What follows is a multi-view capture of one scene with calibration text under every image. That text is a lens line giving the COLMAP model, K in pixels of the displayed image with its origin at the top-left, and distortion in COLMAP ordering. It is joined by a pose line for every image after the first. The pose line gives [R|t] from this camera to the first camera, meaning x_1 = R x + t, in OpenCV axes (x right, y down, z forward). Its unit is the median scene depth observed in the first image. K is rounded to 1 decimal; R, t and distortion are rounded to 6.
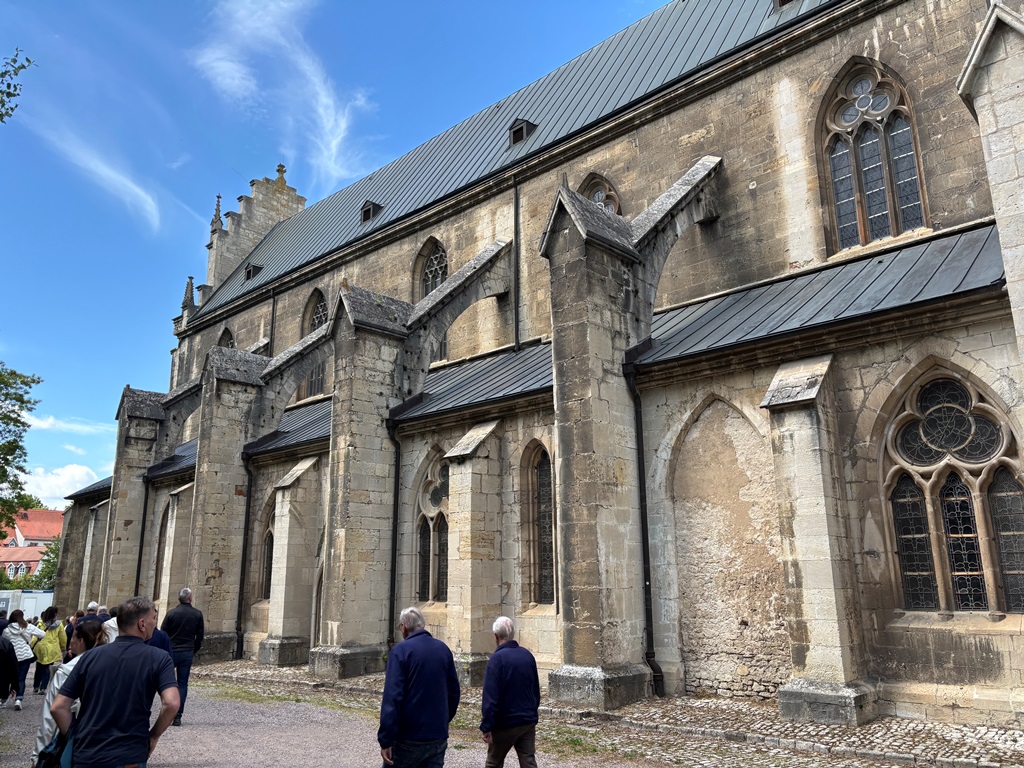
lens RADIAL K [[762.8, 0, 510.1], [0, 762.8, 384.8], [0, 0, 1]] dist [-0.008340, -0.024913]
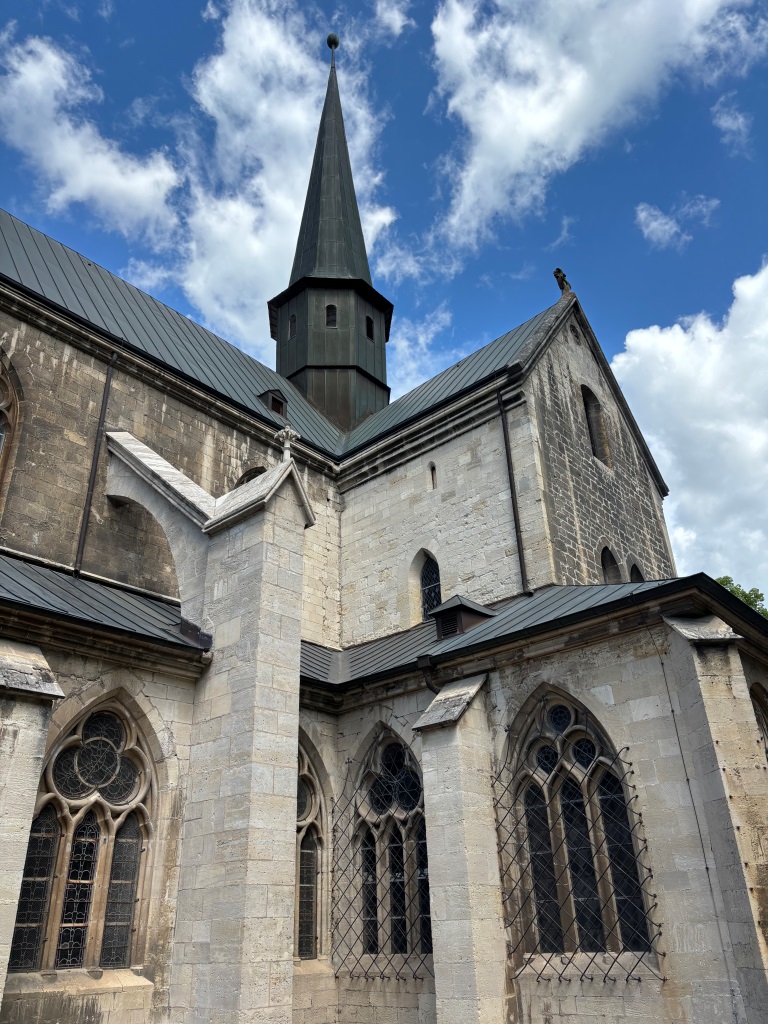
lens RADIAL K [[762.8, 0, 382.8], [0, 762.8, 510.9], [0, 0, 1]] dist [-0.008340, -0.024913]
pose [[-0.027311, 0.480578, 0.876527, -0.460416], [-0.203370, 0.855844, -0.475575, 0.173348], [-0.978721, -0.191247, 0.074361, 0.636997]]
